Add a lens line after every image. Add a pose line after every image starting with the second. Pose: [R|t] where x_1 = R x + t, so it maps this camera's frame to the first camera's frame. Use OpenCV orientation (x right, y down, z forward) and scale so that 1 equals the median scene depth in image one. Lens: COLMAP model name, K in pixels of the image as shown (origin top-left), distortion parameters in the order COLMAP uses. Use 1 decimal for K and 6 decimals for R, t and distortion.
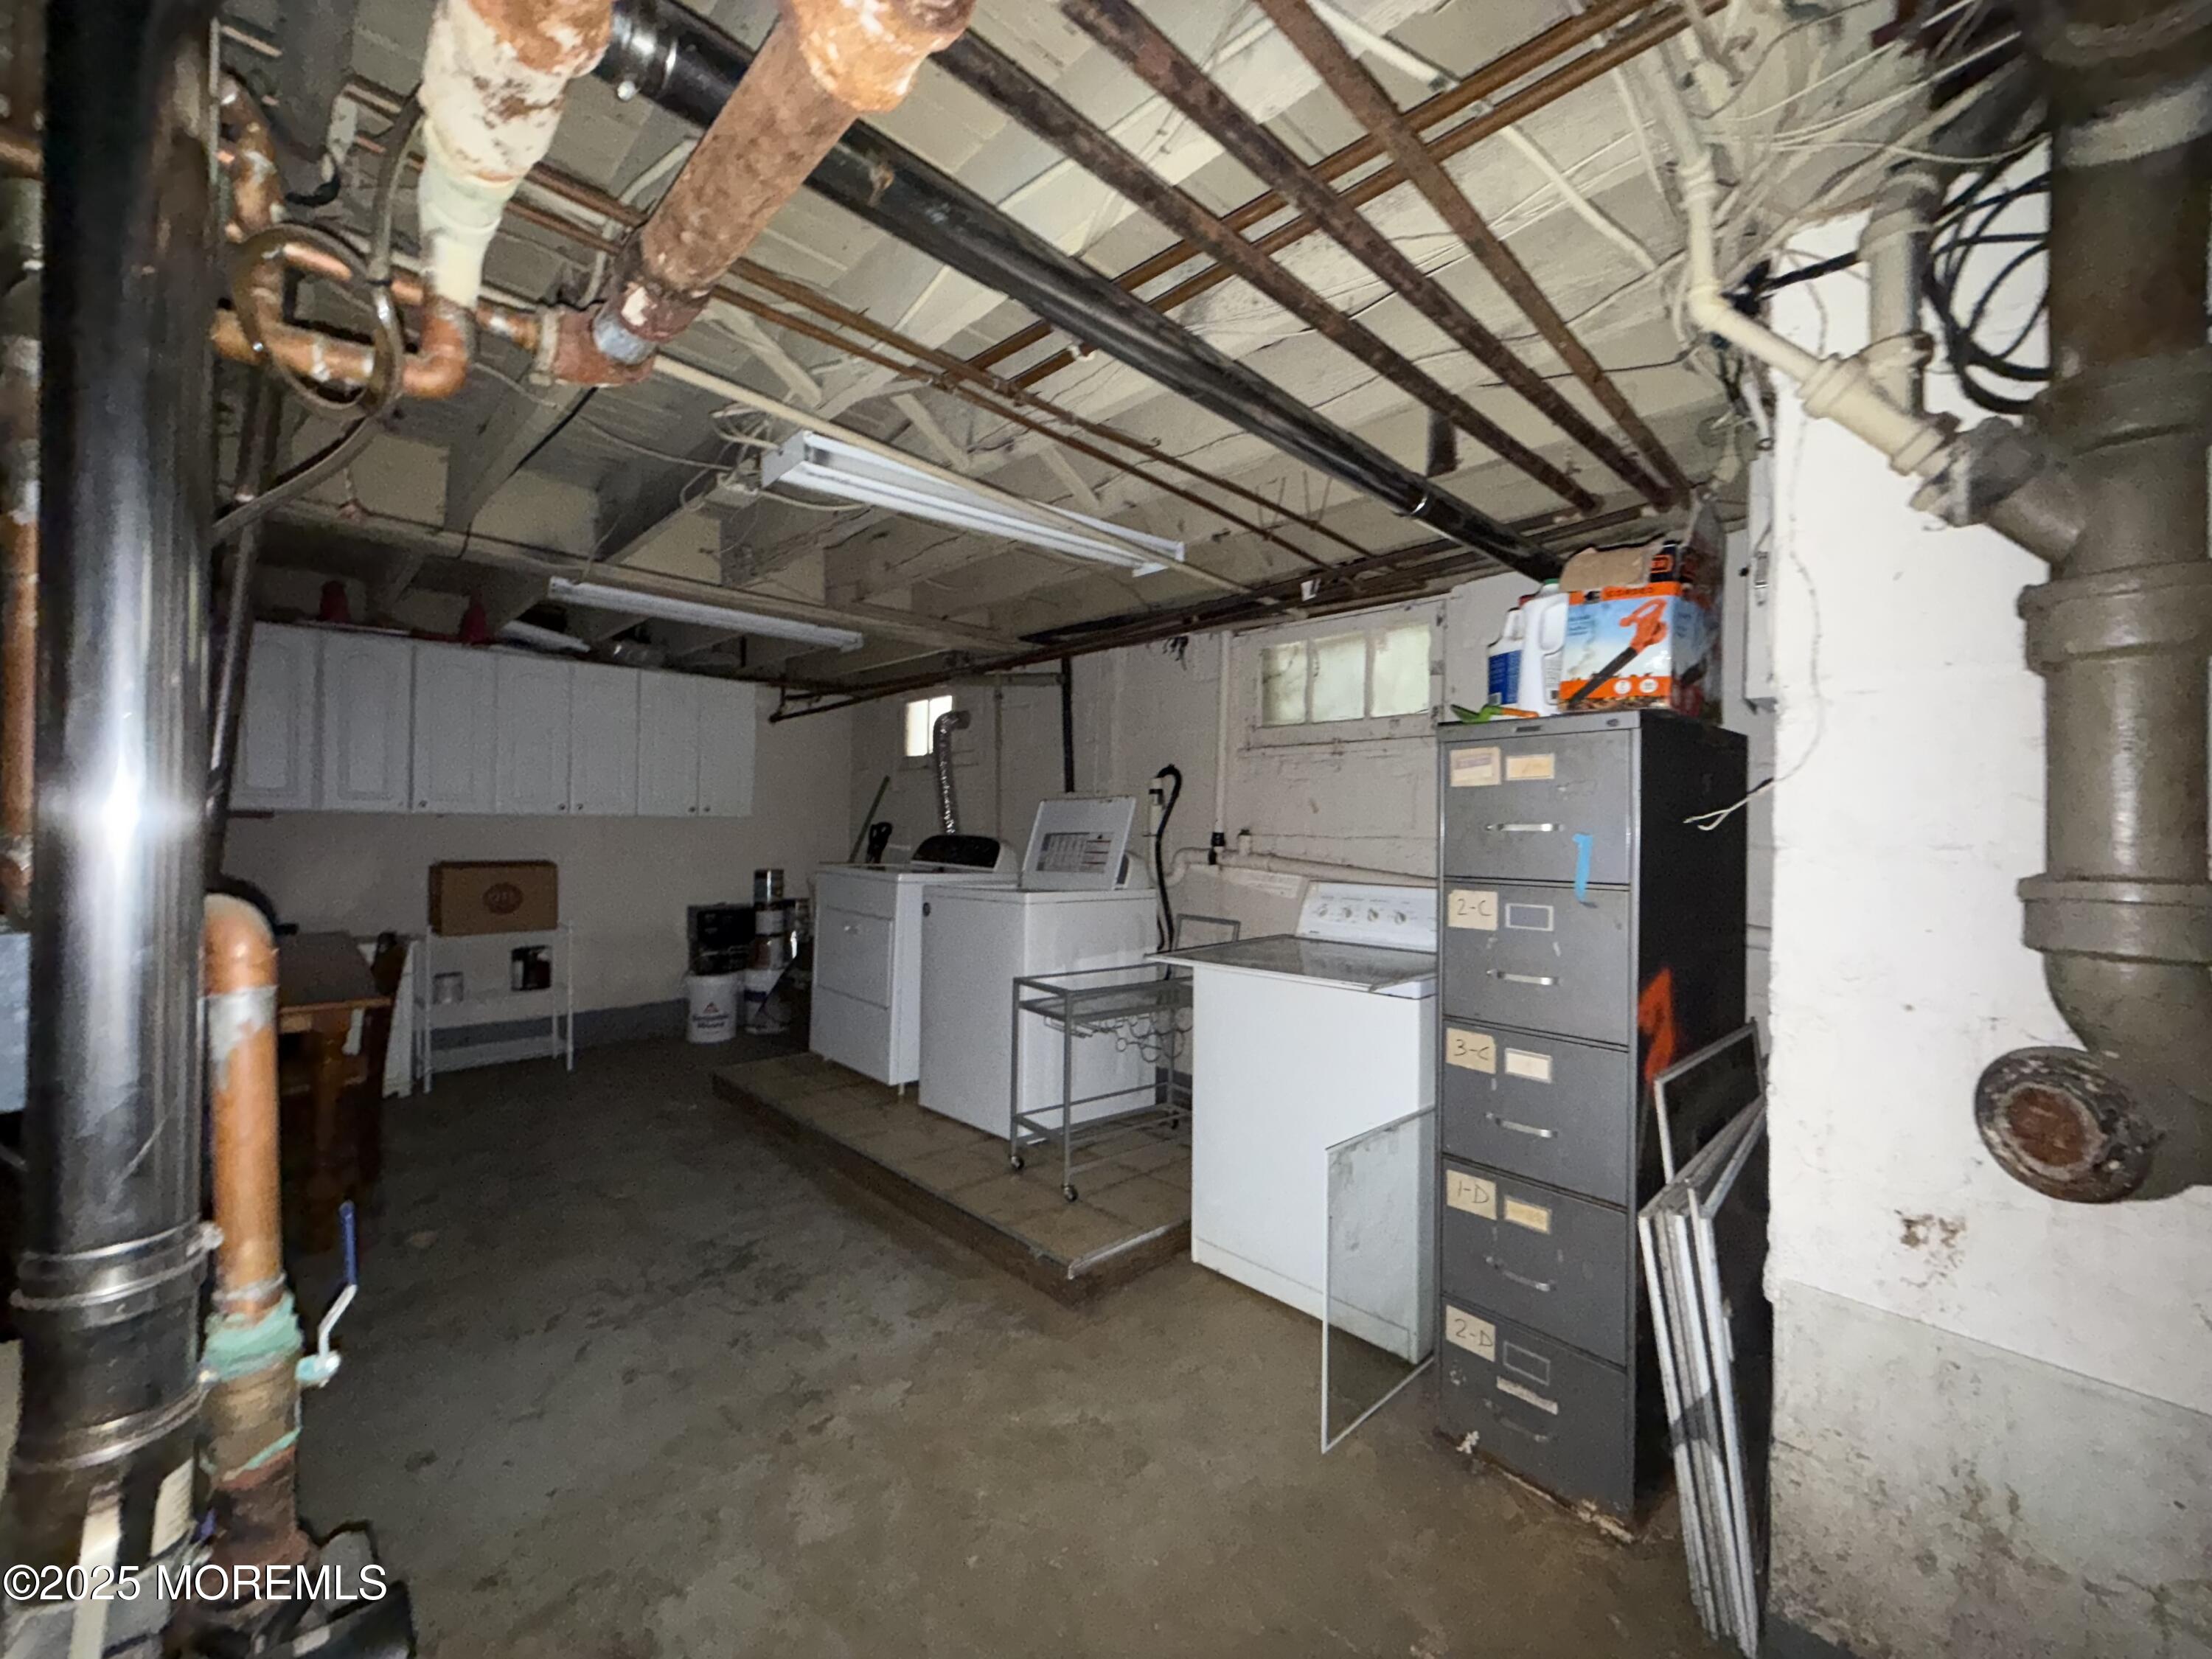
lens RADIAL K [[881.2, 0, 1103.5], [0, 881.2, 834.1], [0, 0, 1]] dist [-0.000309, -0.000136]
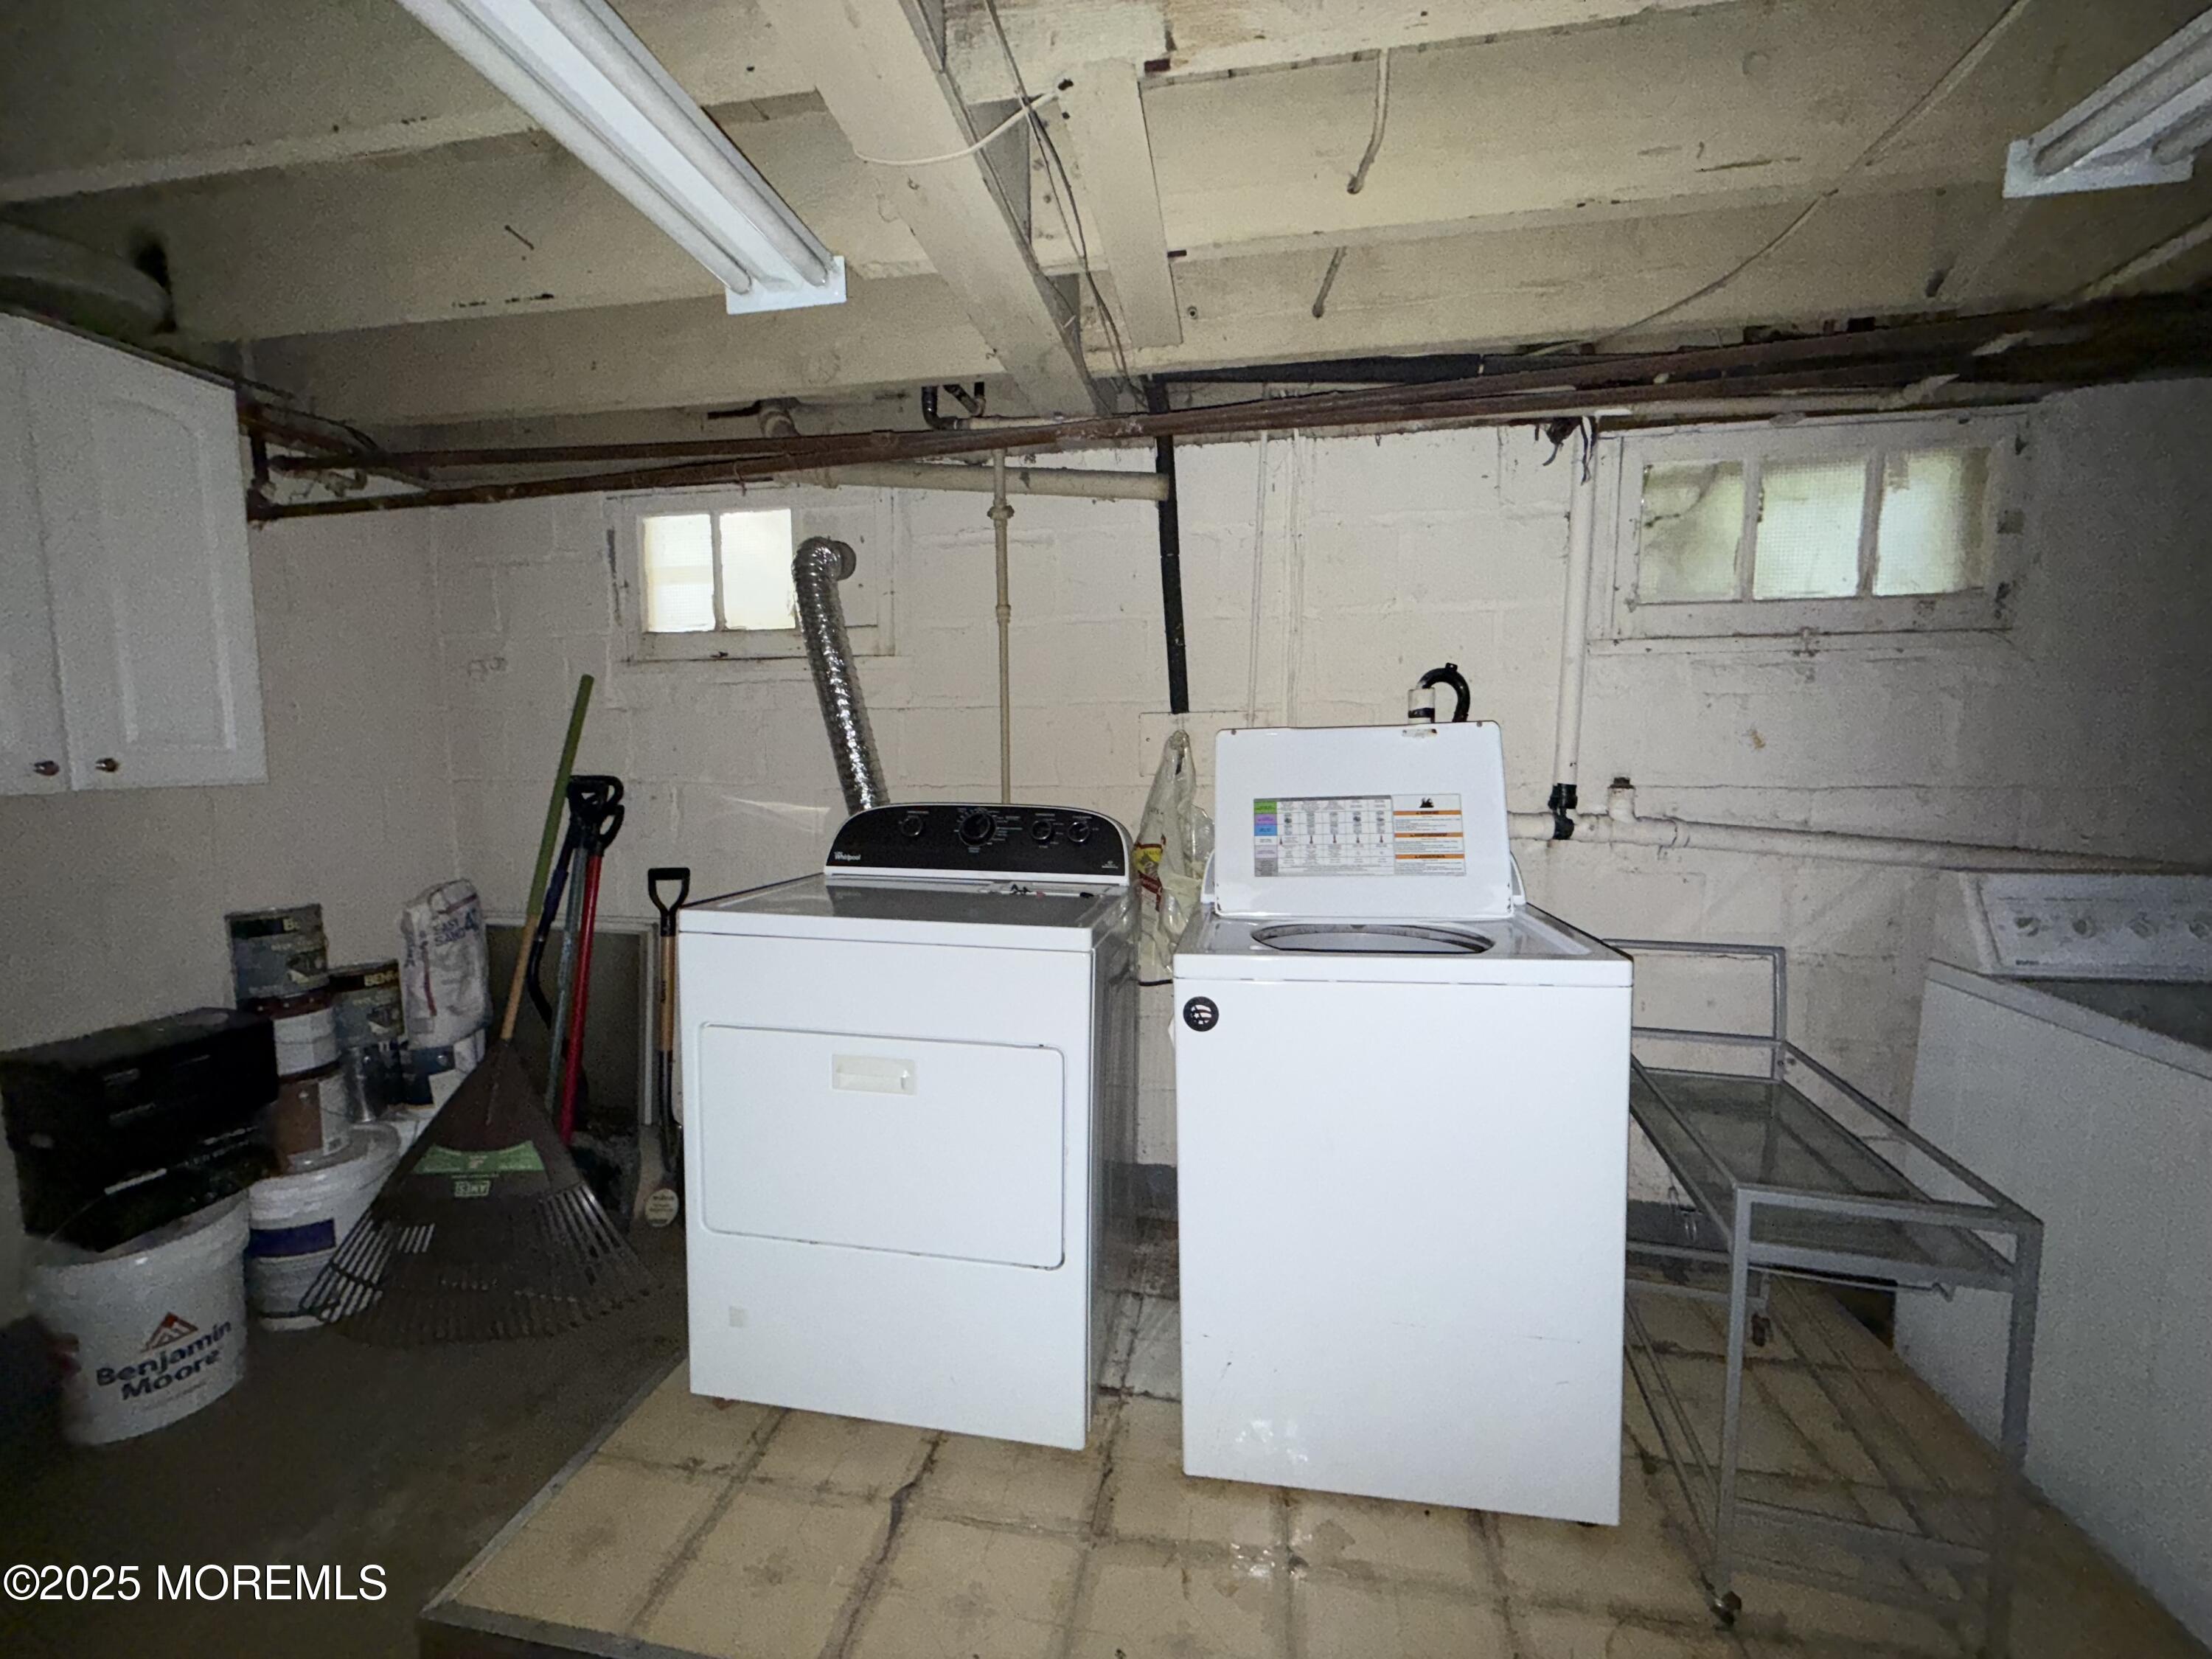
lens RADIAL K [[881.2, 0, 1103.5], [0, 881.2, 834.1], [0, 0, 1]] dist [-0.000309, -0.000136]
pose [[0.811127, -0.080144, 0.579353, -0.345041], [0.023516, 0.994235, 0.104612, -0.028273], [-0.584397, -0.071230, 0.808336, 0.534877]]
